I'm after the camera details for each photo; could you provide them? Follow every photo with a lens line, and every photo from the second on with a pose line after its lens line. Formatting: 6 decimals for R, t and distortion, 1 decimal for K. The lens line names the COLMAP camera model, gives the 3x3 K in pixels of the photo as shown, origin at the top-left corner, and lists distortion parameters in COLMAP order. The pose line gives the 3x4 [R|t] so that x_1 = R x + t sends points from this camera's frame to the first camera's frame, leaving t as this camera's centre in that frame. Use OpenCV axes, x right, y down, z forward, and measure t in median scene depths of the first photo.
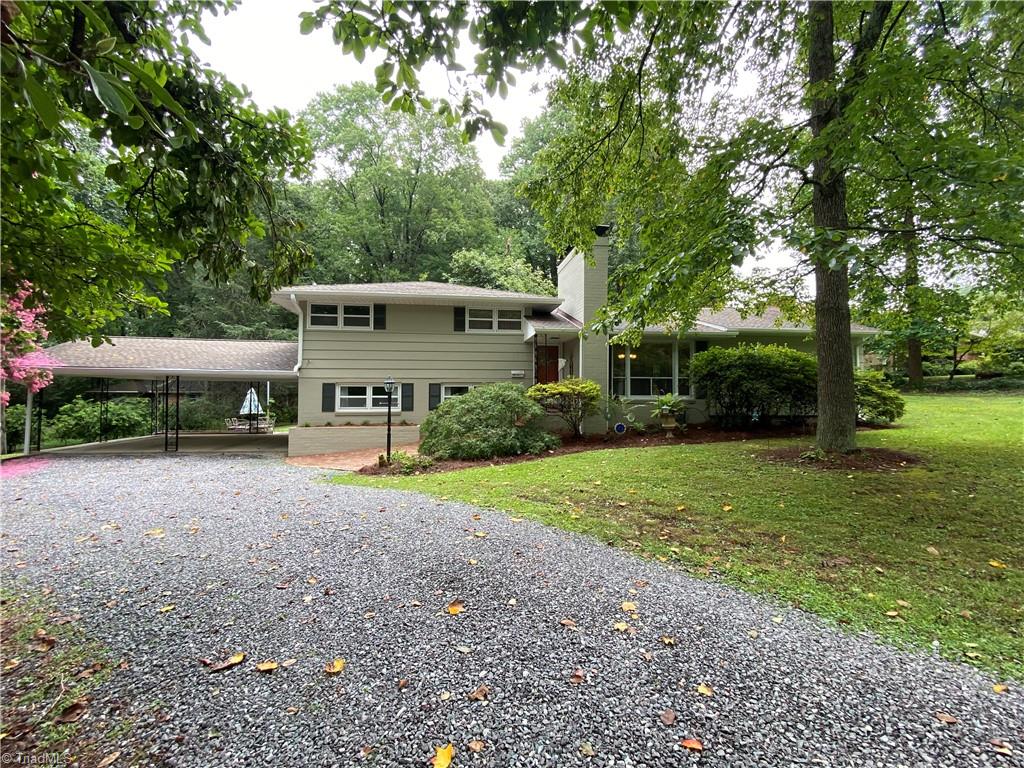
lens RADIAL K [[450.6, 0, 509.3], [0, 450.6, 381.1], [0, 0, 1]] dist [0.042484, -0.036710]
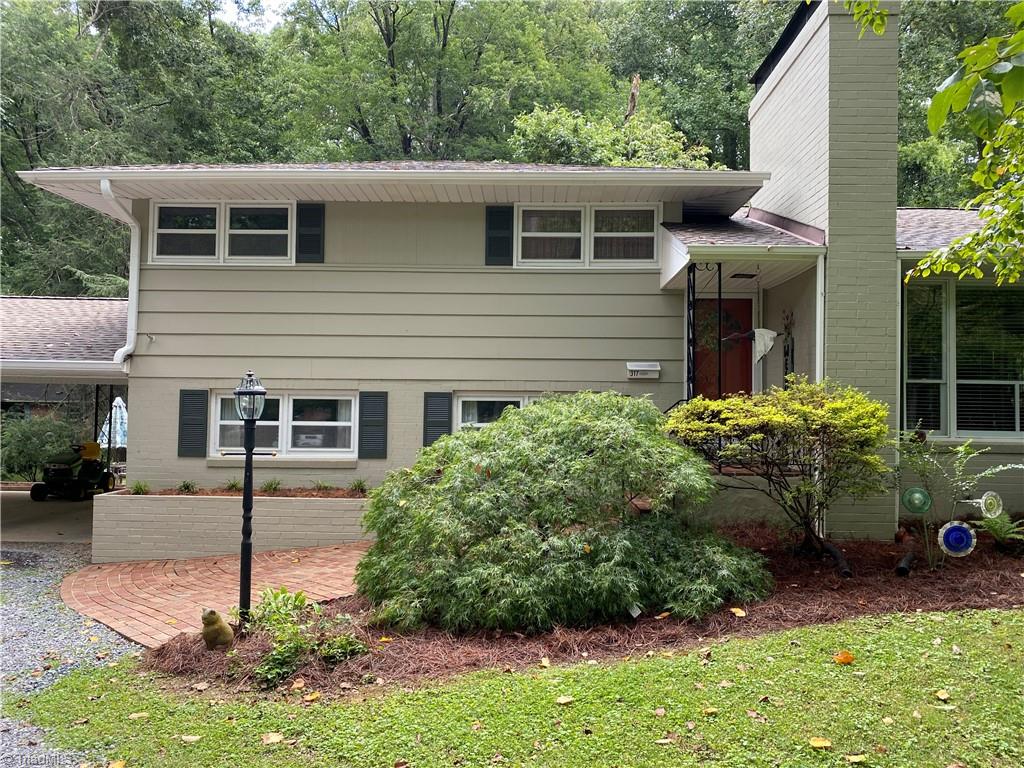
lens RADIAL K [[809.0, 0, 513.4], [0, 809.0, 376.6], [0, 0, 1]] dist [0.035950, -0.036669]
pose [[0.987382, 0.005052, -0.158276, 0.018629], [-0.006716, 0.999928, -0.009976, -0.002665], [0.158215, 0.010913, 0.987344, 0.291527]]
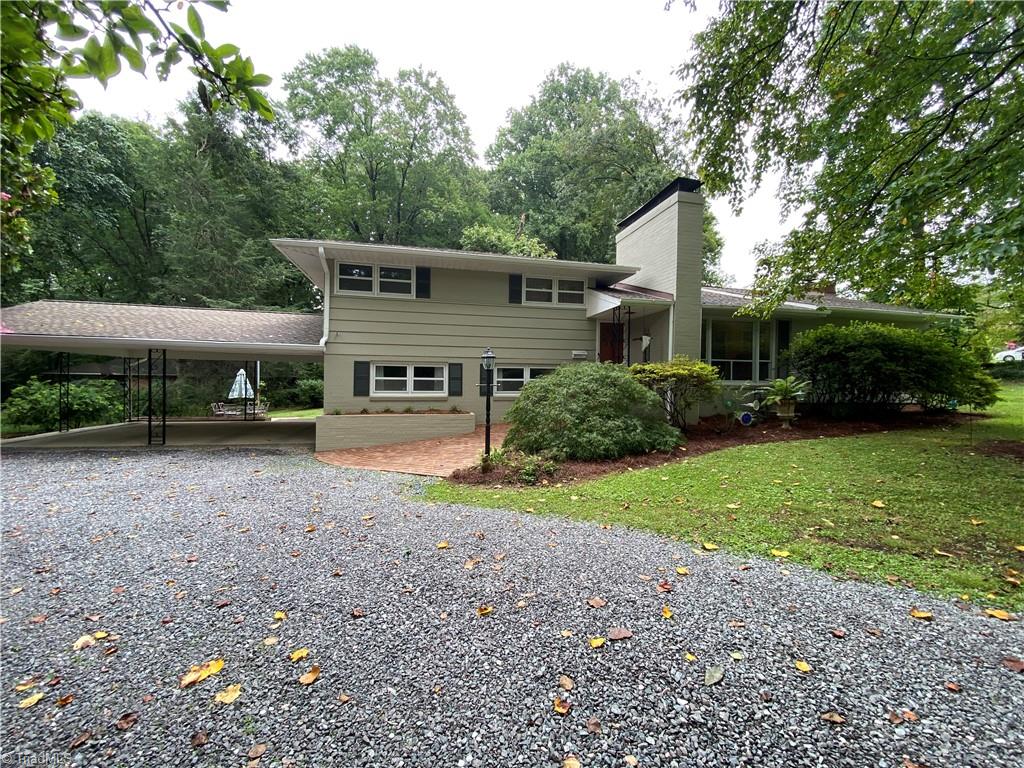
lens RADIAL K [[413.2, 0, 509.8], [0, 413.2, 381.3], [0, 0, 1]] dist [0.029324, -0.024915]
pose [[0.995160, 0.009422, 0.097817, -0.202902], [-0.012192, 0.999540, 0.027763, 0.016262], [-0.097510, -0.028821, 0.994817, 0.224270]]
